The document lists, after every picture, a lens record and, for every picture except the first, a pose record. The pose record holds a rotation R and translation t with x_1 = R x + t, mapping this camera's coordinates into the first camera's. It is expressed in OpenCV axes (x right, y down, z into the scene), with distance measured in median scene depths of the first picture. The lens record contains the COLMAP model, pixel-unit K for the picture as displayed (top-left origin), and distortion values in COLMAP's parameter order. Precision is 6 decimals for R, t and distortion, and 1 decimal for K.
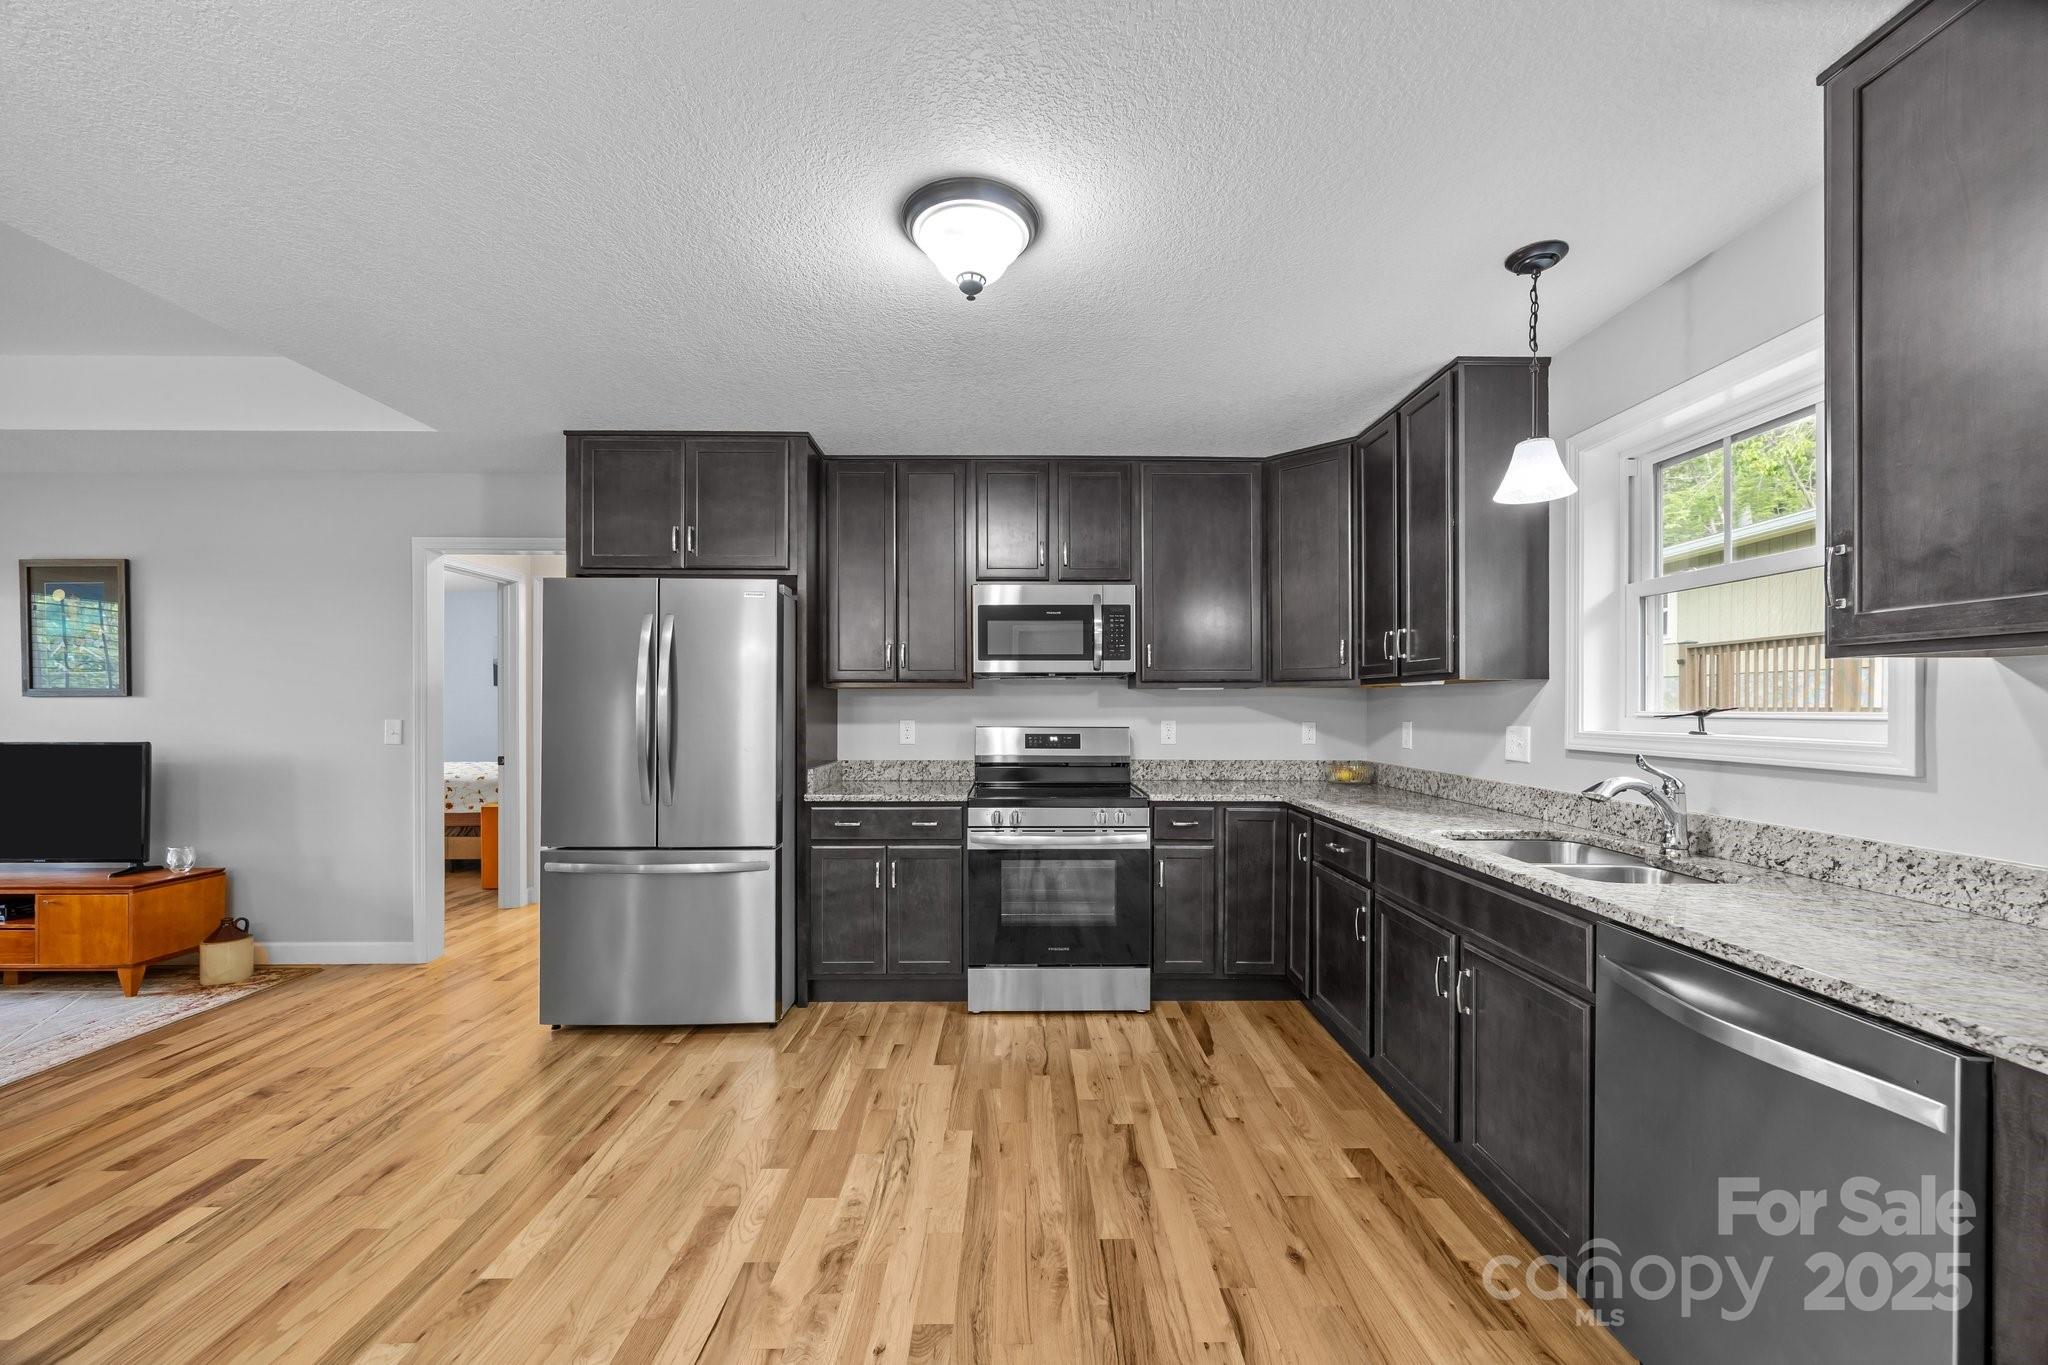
lens RADIAL K [[786.2, 0, 1027.6], [0, 786.2, 707.5], [0, 0, 1]] dist [-0.000651, 0.000167]
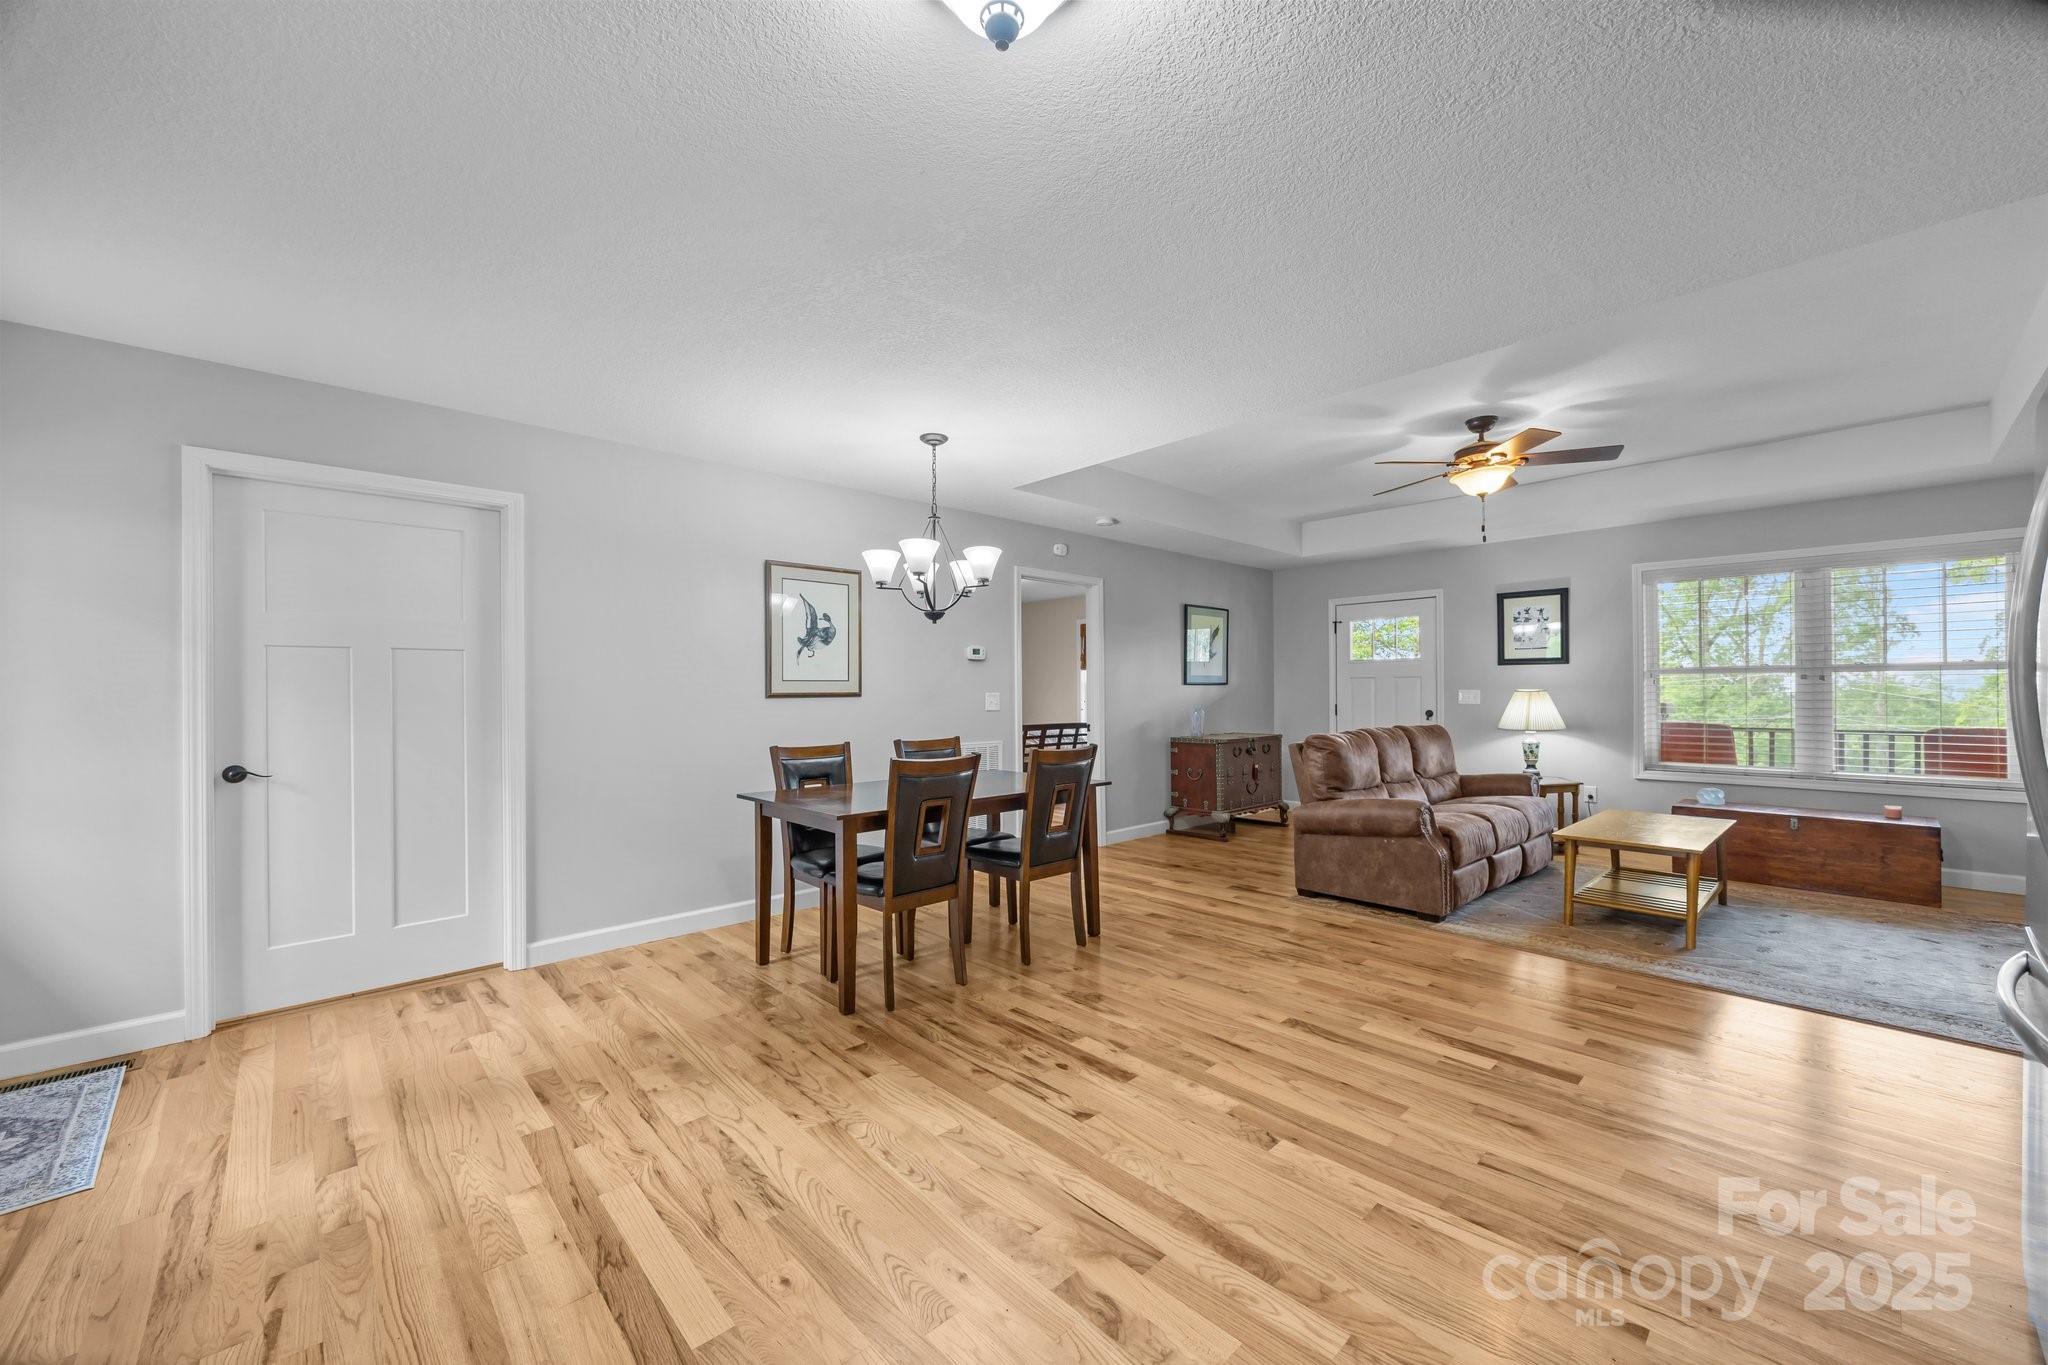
lens RADIAL K [[786.2, 0, 1028.8], [0, 786.2, 687.4], [0, 0, 1]] dist [-0.000651, 0.000167]
pose [[-0.735761, 0.000507, -0.677241, 0.214379], [0.003228, 0.999991, -0.002759, 0.018748], [0.677234, -0.004216, -0.735756, 0.866273]]
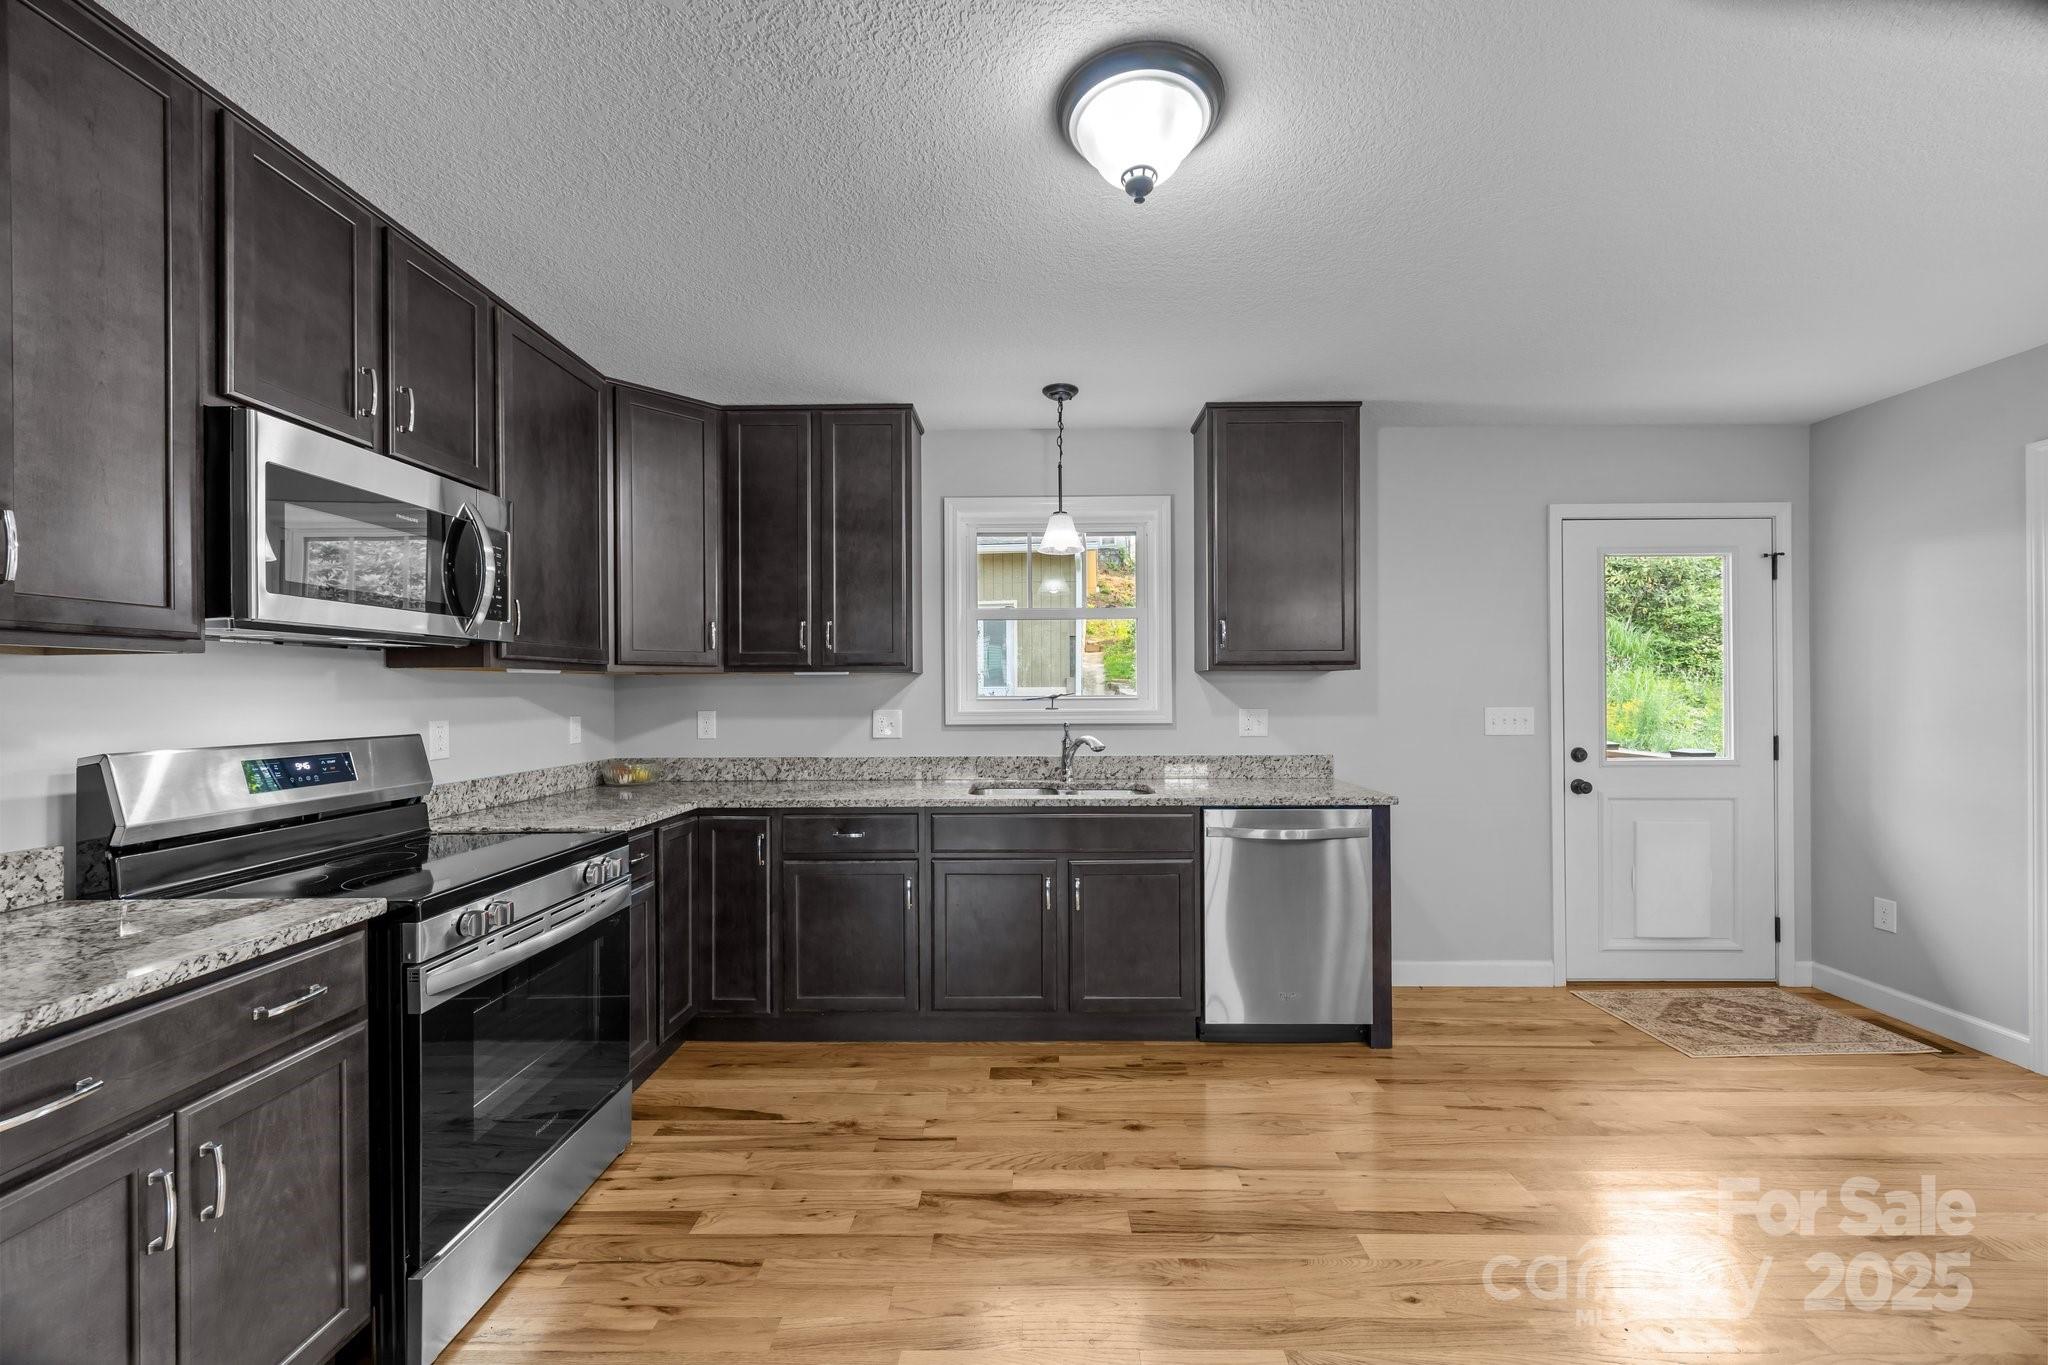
lens RADIAL K [[786.2, 0, 1030.1], [0, 786.2, 690.3], [0, 0, 1]] dist [-0.000651, 0.000167]
pose [[0.024365, 0.000910, 0.999703, -0.515660], [0.008877, 0.999960, -0.001127, -0.002936], [-0.999664, 0.008902, 0.024356, 0.629248]]
